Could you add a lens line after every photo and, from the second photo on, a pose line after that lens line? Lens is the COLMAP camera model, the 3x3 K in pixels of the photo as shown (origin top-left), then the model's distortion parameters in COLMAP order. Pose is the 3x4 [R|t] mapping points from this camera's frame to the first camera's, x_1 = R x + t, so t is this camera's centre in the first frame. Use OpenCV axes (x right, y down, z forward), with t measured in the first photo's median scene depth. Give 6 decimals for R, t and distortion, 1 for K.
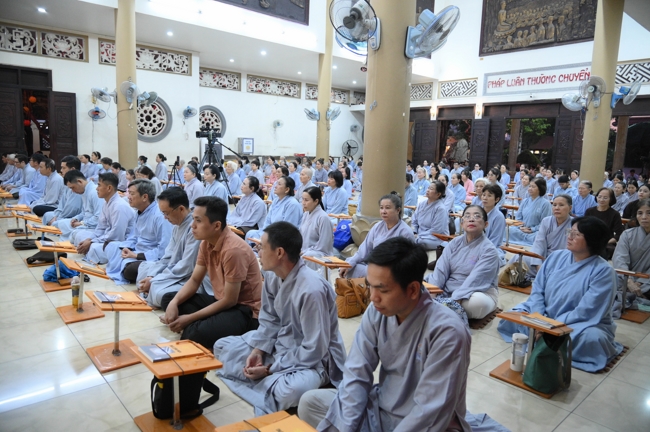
lens RADIAL K [[460.2, 0, 326.4], [0, 460.2, 213.9], [0, 0, 1]] dist [-0.005300, 0.006067]
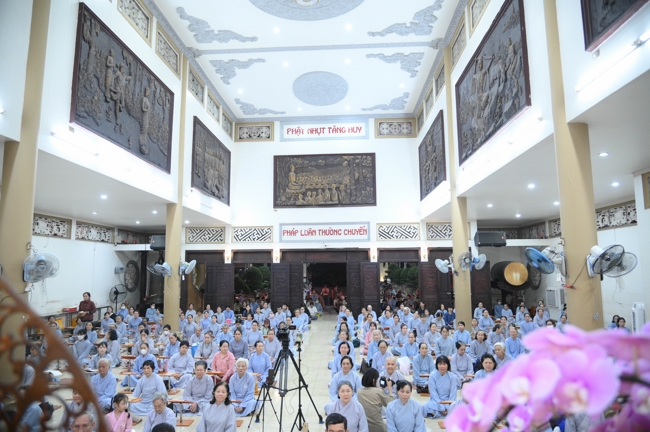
lens RADIAL K [[460.2, 0, 325.7], [0, 460.2, 213.8], [0, 0, 1]] dist [-0.005300, 0.006067]
pose [[0.718416, 0.049278, 0.693866, -0.364321], [0.127557, 0.971241, -0.201046, -0.087743], [-0.683819, 0.232942, 0.691469, 0.138898]]
